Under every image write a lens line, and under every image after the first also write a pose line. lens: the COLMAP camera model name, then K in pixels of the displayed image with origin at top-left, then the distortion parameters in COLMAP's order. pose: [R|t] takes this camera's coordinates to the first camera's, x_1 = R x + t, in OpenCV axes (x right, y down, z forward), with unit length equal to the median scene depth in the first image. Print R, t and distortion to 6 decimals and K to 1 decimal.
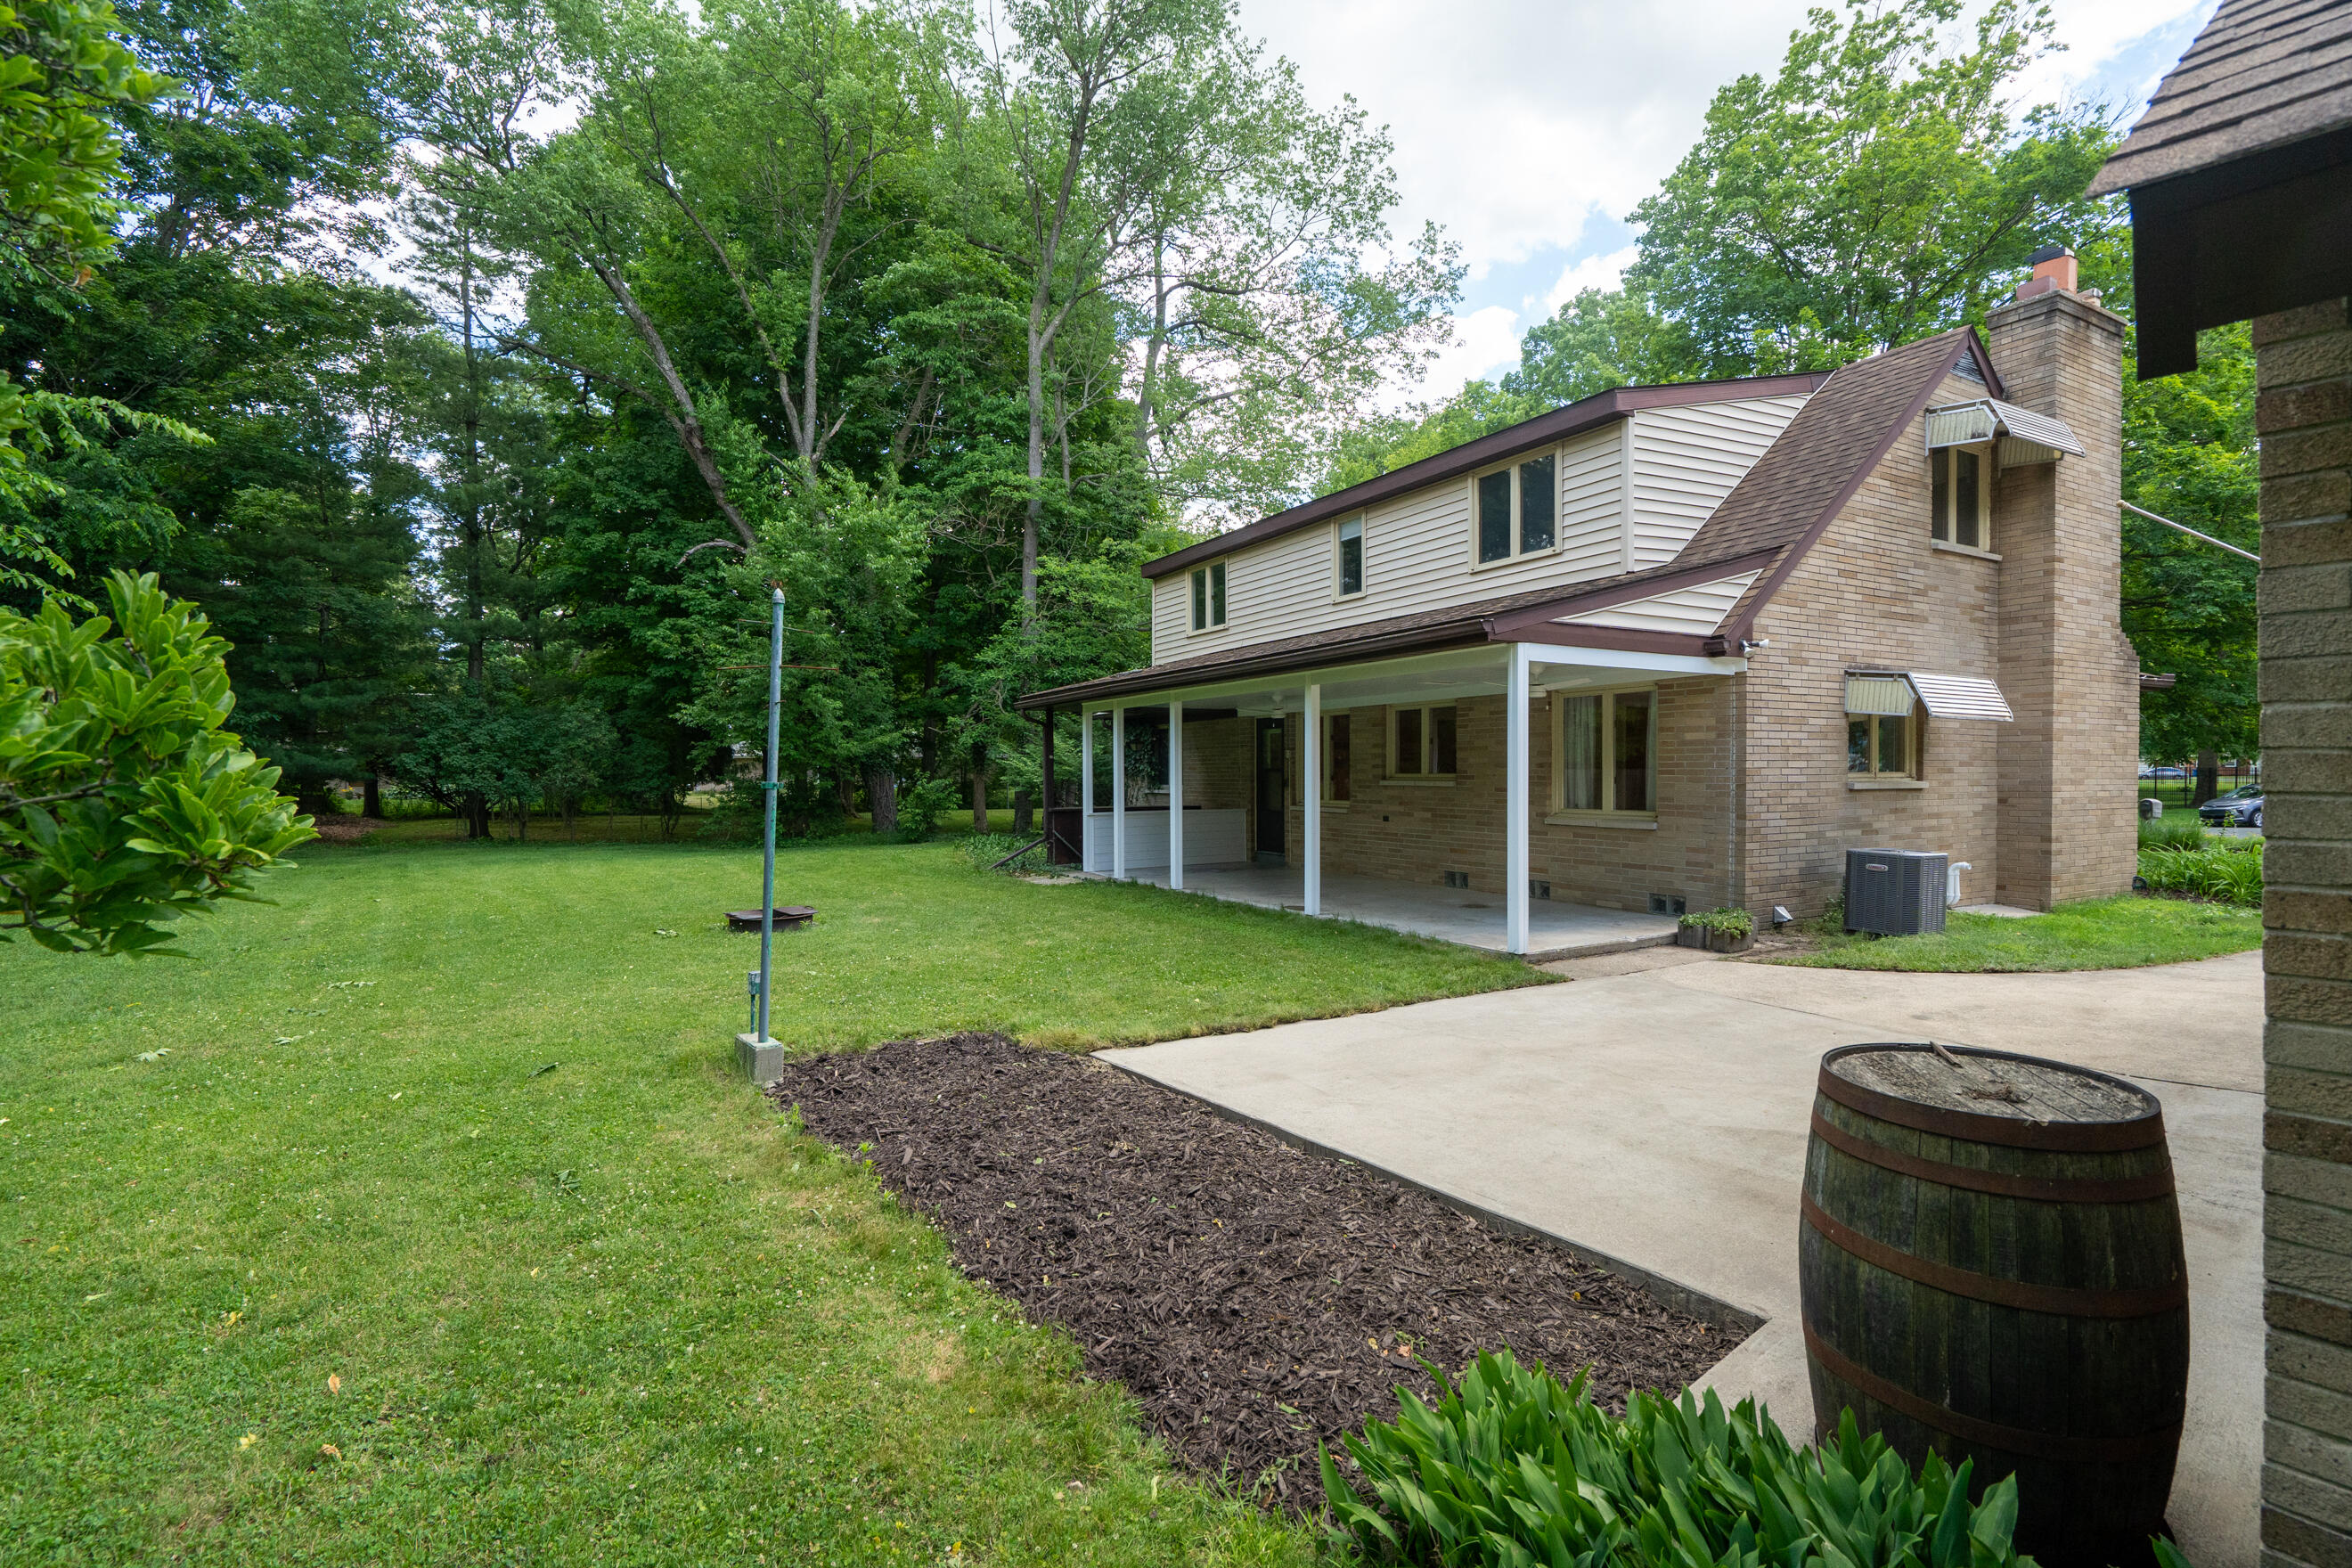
lens RADIAL K [[1068.7, 0, 1192.7], [0, 1068.7, 784.6], [0, 0, 1]] dist [-0.007473, 0.001319]
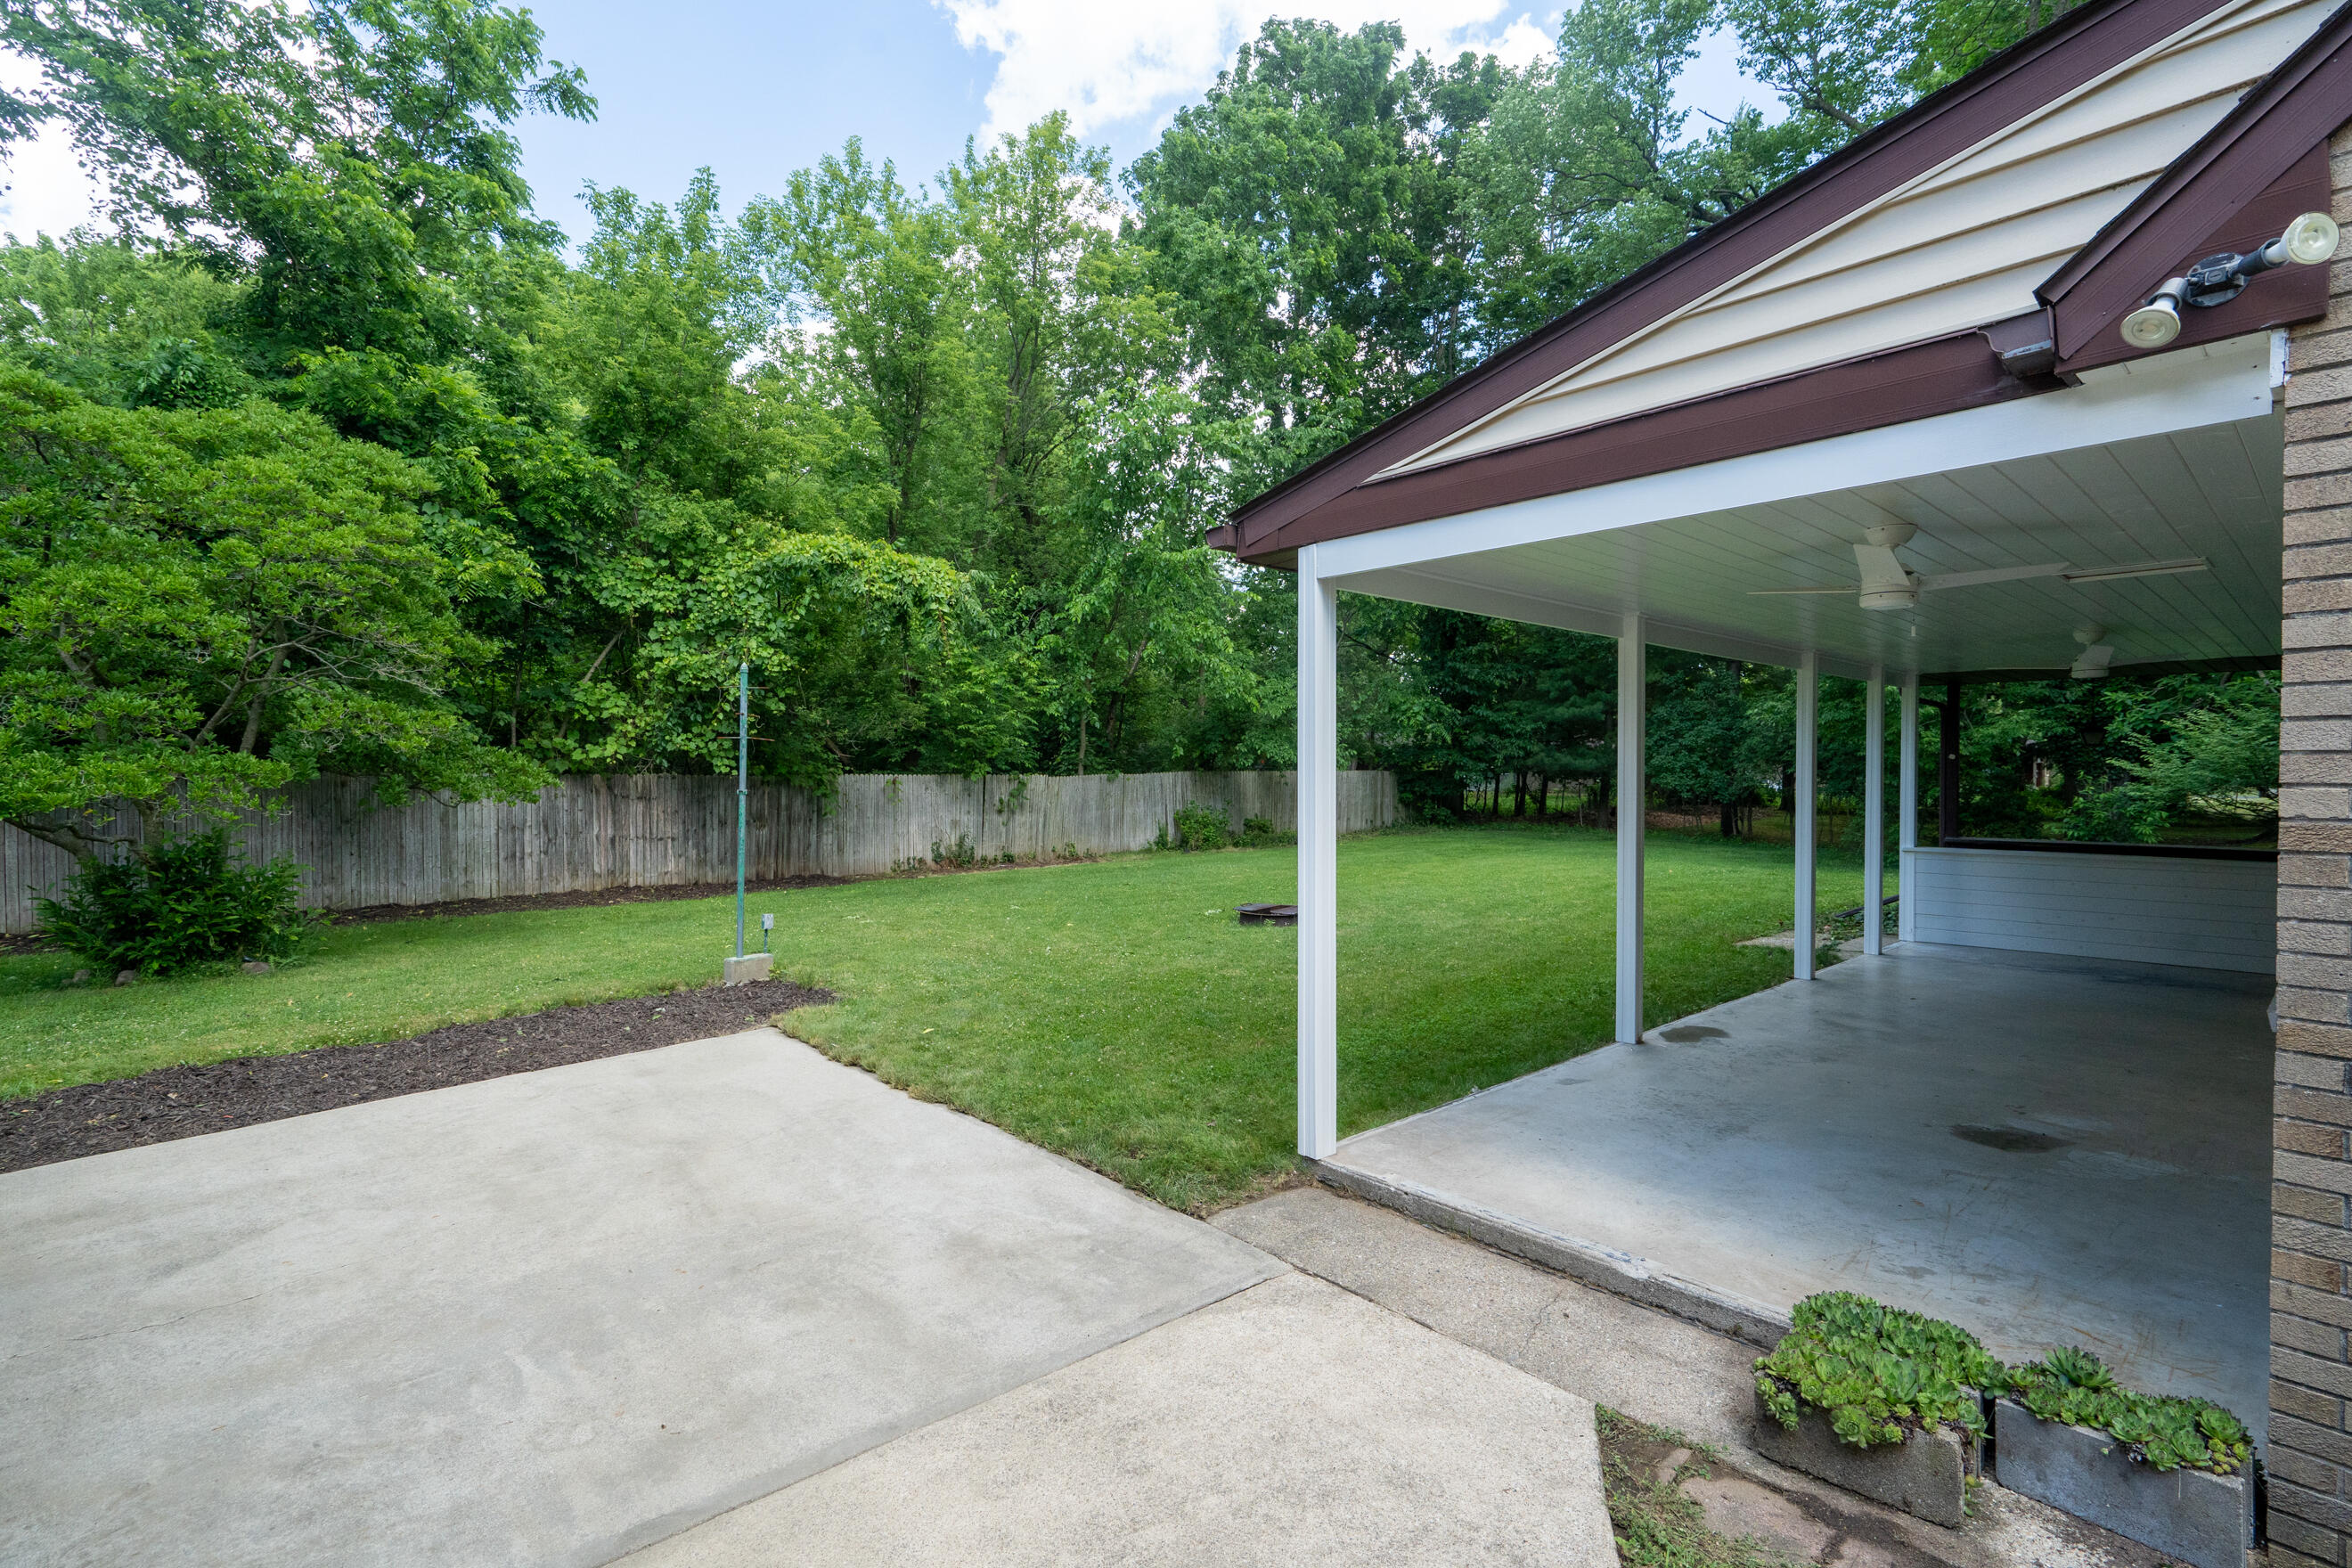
lens RADIAL K [[1068.7, 0, 1159.6], [0, 1068.7, 784.3], [0, 0, 1]] dist [-0.007473, 0.001319]
pose [[0.204088, 0.019358, -0.978761, 1.231766], [-0.011771, 0.999781, 0.017319, -0.042471], [0.978882, 0.007986, 0.204271, 1.284677]]
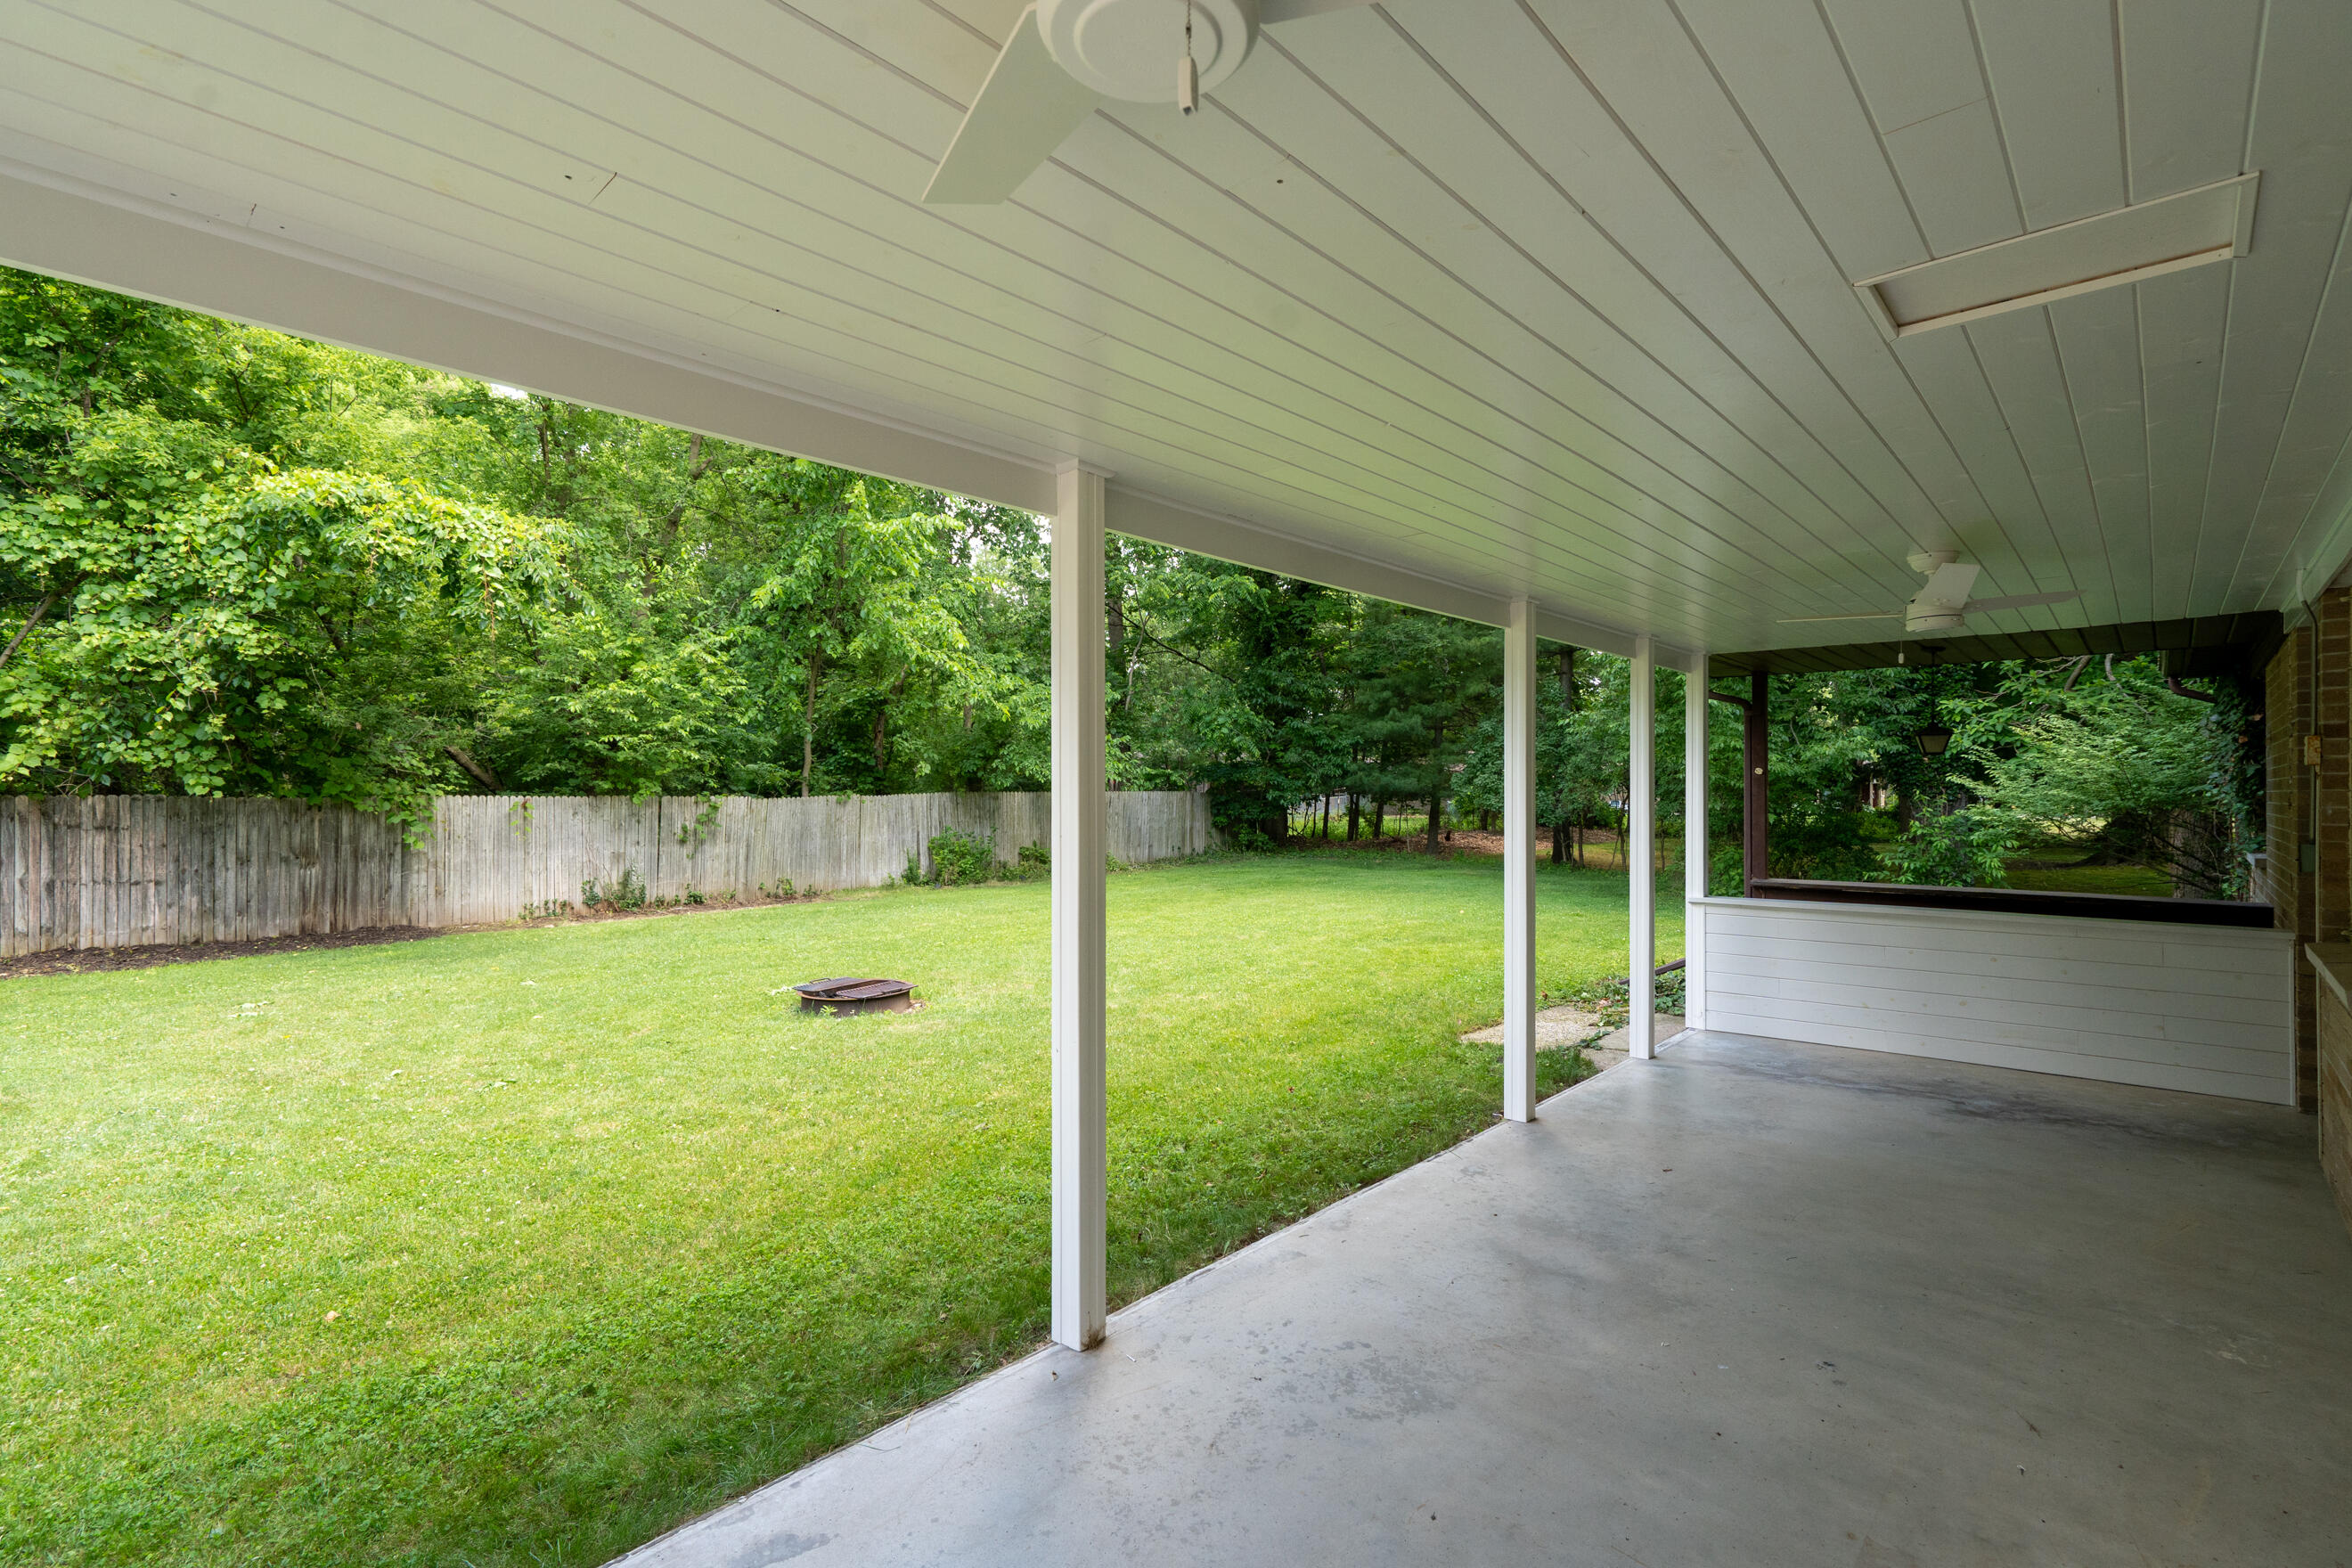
lens RADIAL K [[1068.7, 0, 1157.5], [0, 1068.7, 793.0], [0, 0, 1]] dist [-0.007473, 0.001319]
pose [[0.298128, 0.007243, -0.954498, 0.747395], [-0.011698, 0.999924, 0.003934, -0.041808], [0.954454, 0.009993, 0.298191, 1.905269]]
